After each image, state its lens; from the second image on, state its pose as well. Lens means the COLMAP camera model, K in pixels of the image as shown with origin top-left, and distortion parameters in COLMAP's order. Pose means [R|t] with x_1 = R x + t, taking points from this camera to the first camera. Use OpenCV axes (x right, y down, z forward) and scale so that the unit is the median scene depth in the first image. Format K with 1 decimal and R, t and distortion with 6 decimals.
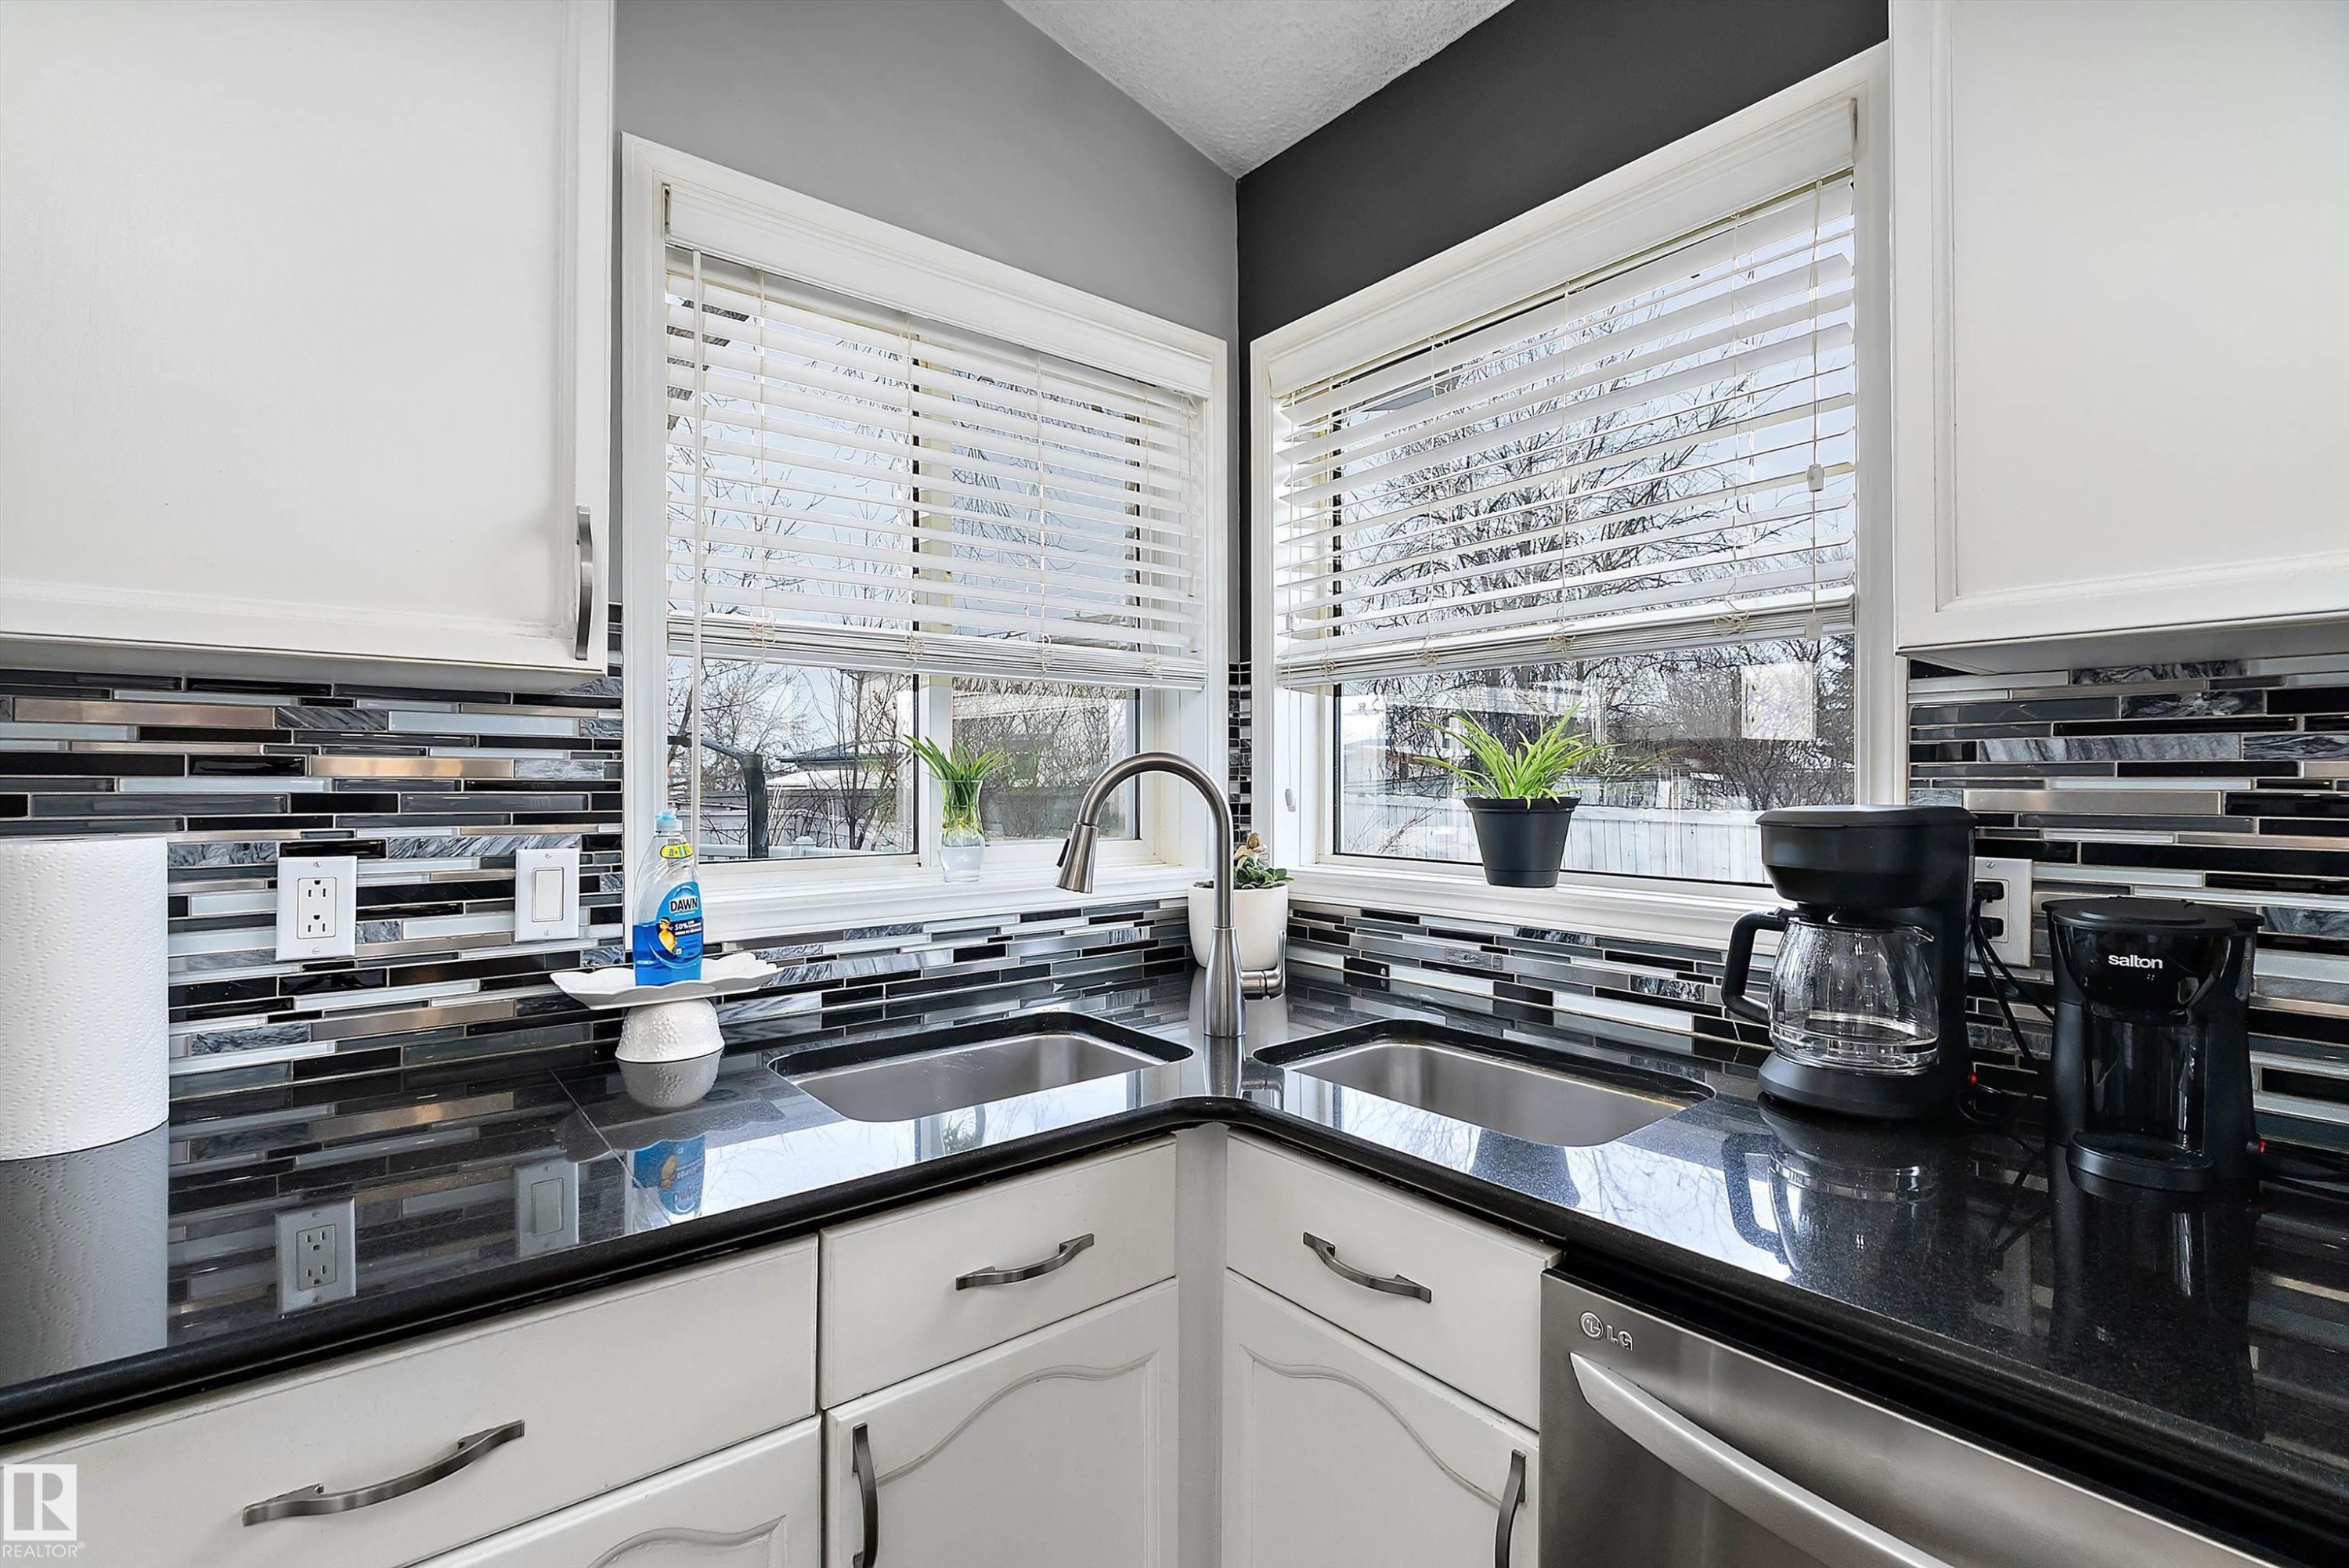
lens RADIAL K [[1040.5, 0, 1166.4], [0, 1040.5, 787.3], [0, 0, 1]] dist [0.000246, 0.000875]
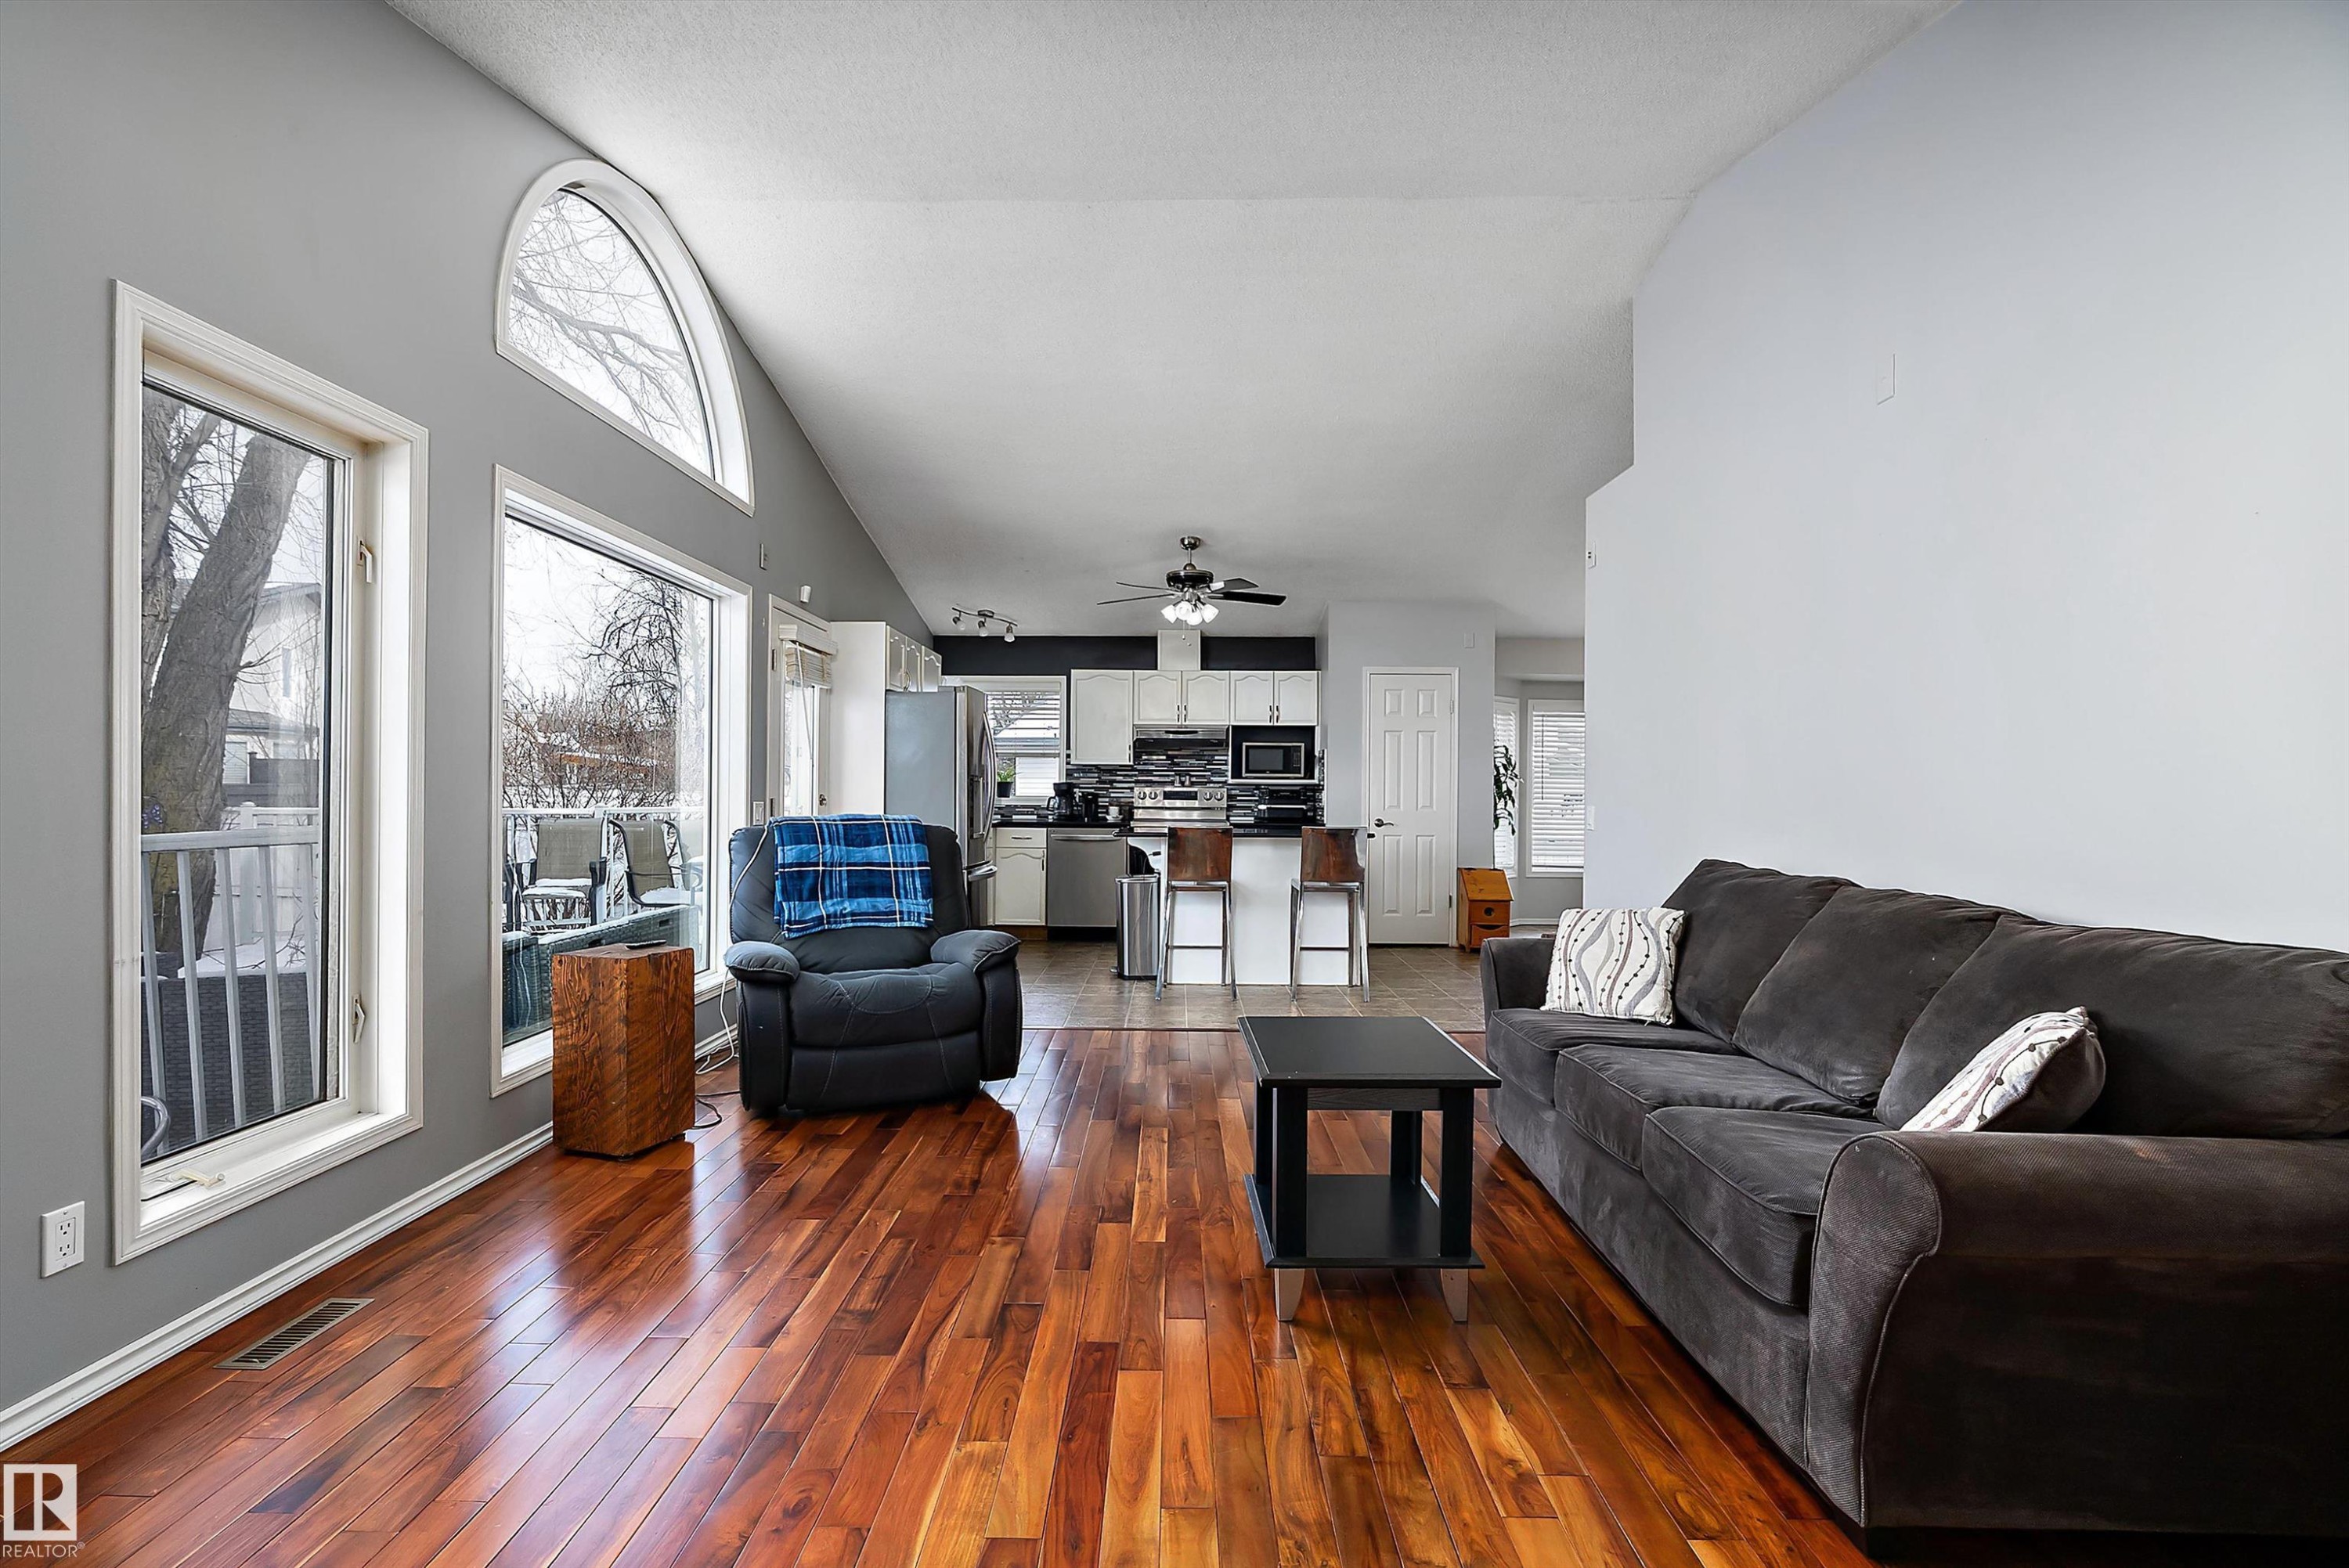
lens RADIAL K [[1045.5, 0, 1156.3], [0, 1045.5, 796.3], [0, 0, 1]] dist [-0.003318, 0.000516]
pose [[0.642388, 0.002534, 0.766375, -3.937876], [-0.004158, 0.999991, 0.000178, 0.098271], [-0.766368, -0.003301, 0.642393, -3.677594]]
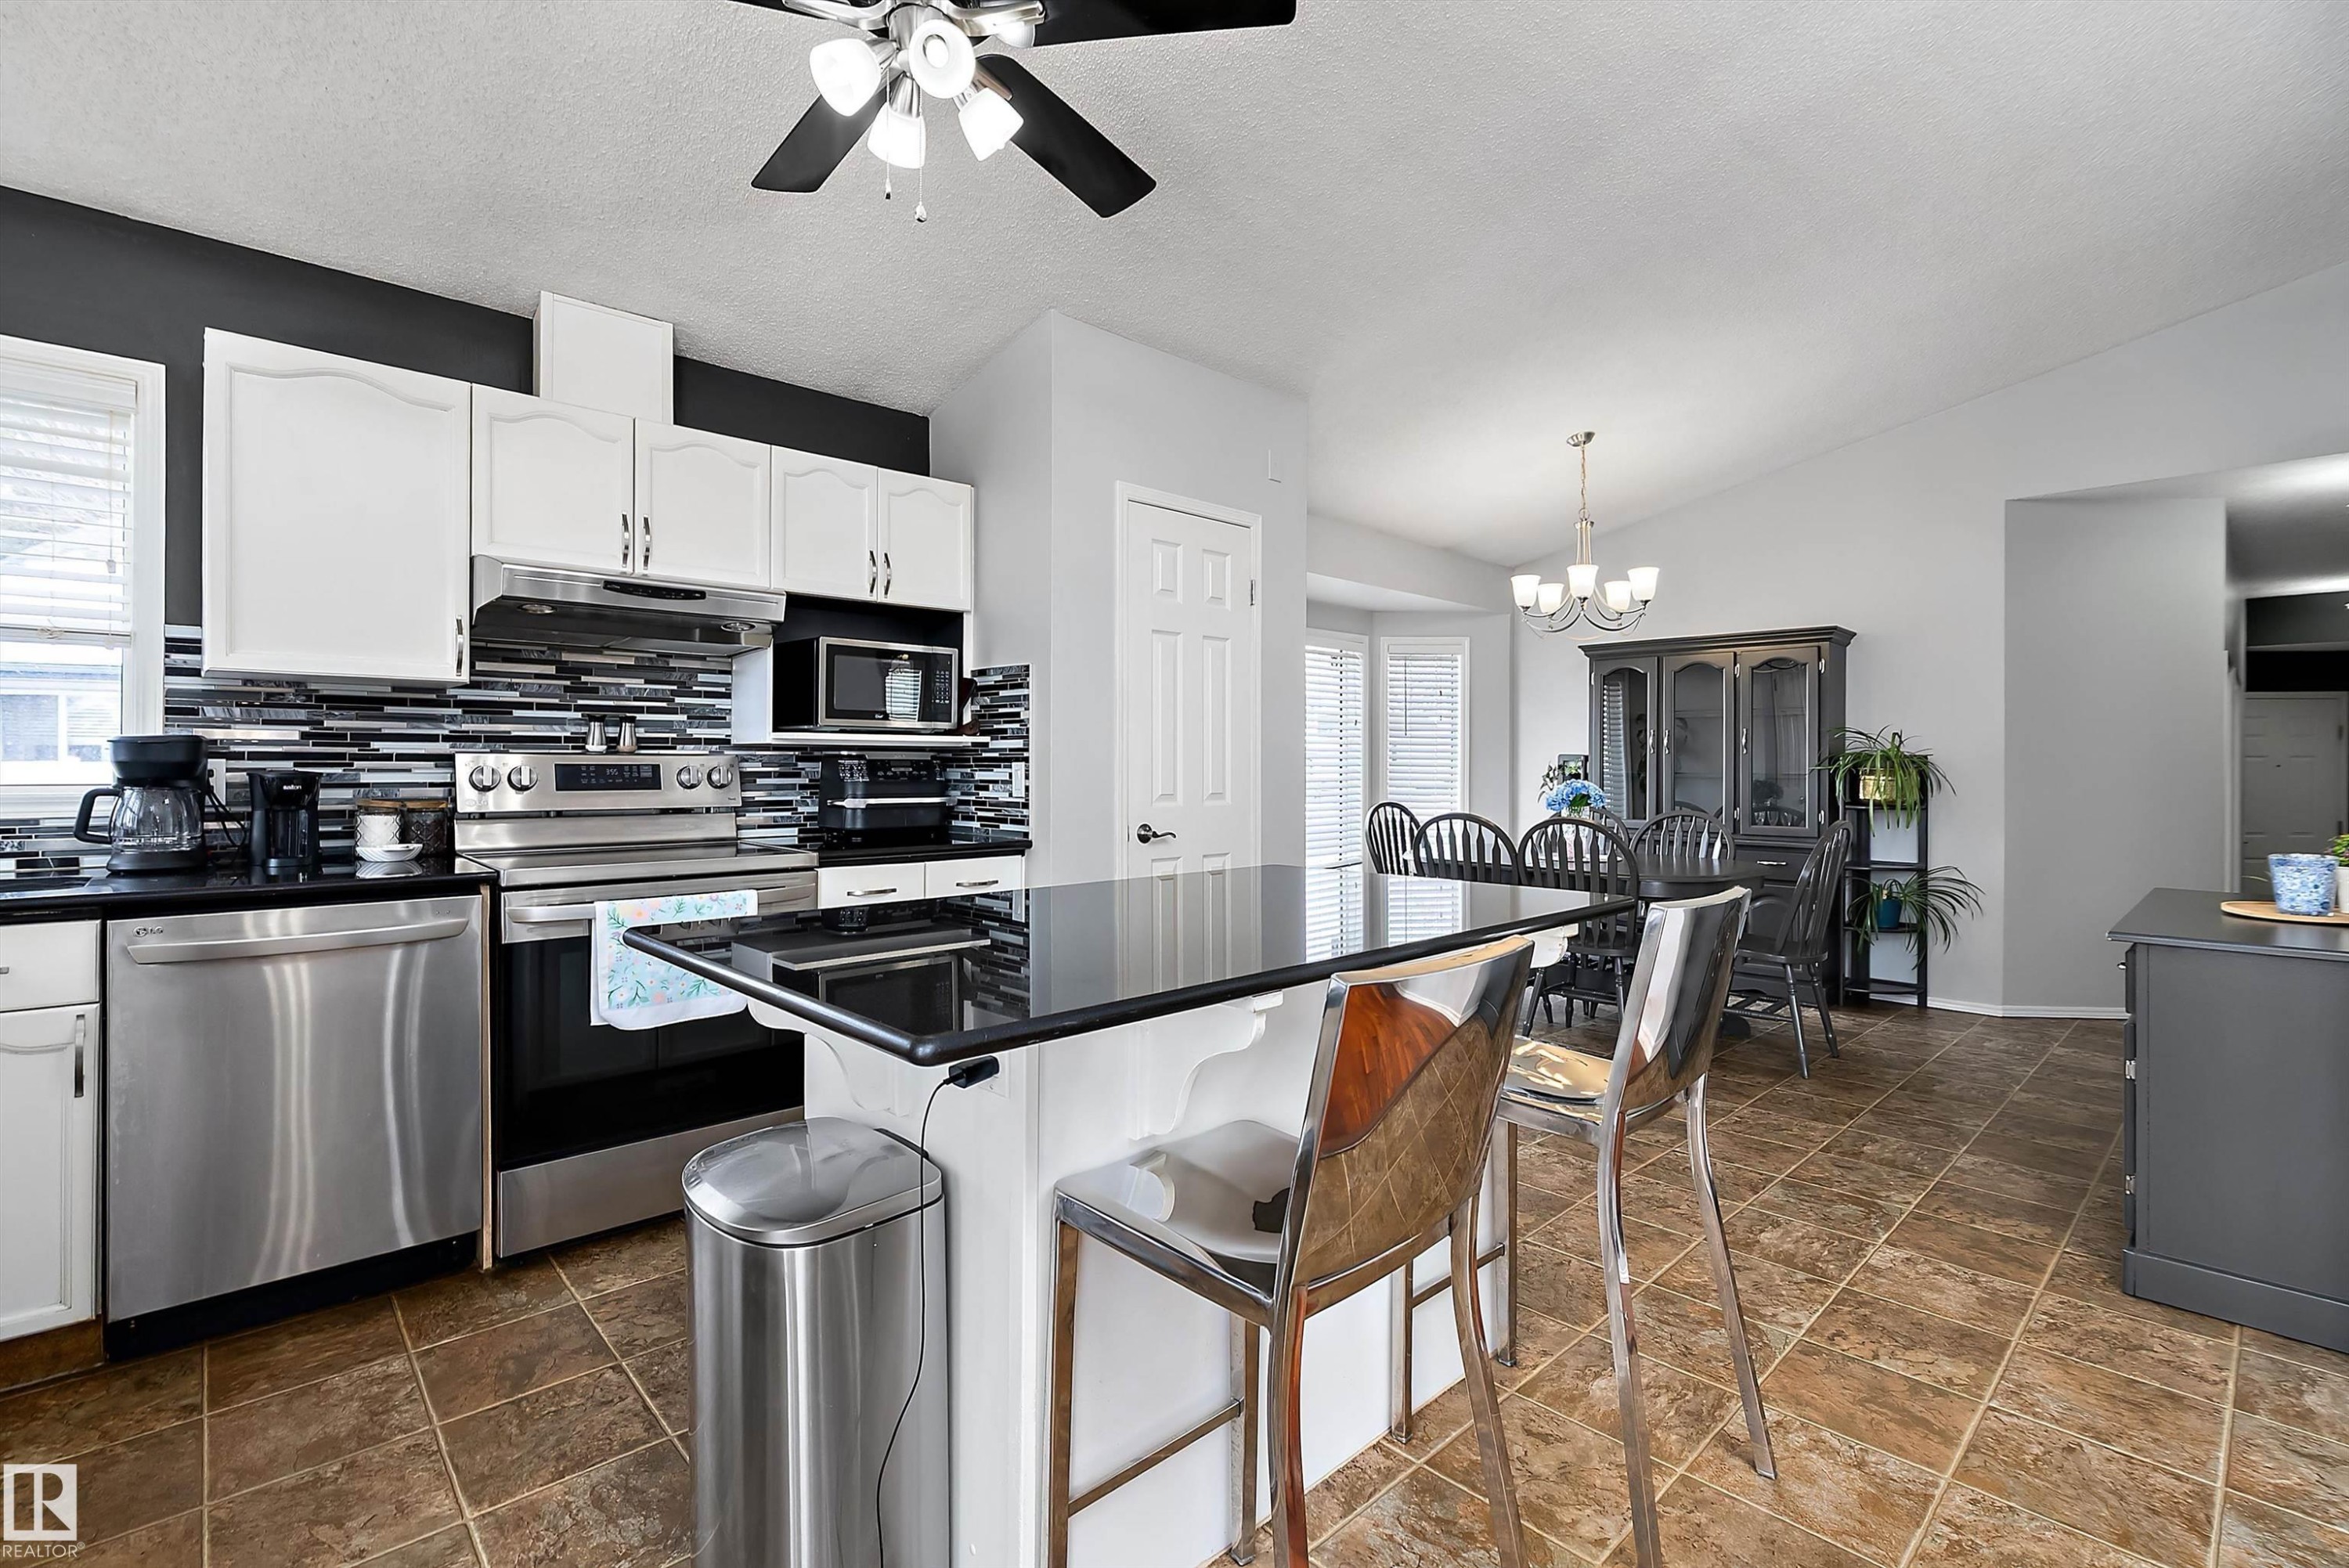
lens RADIAL K [[1050.5, 0, 1161.3], [0, 1050.5, 763.5], [0, 0, 1]] dist [-0.008949, -0.000001]
pose [[-0.064945, 0.001518, 0.997888, -1.315560], [0.002623, 0.999996, -0.001351, 0.070609], [-0.997885, 0.002529, -0.064948, -0.754069]]
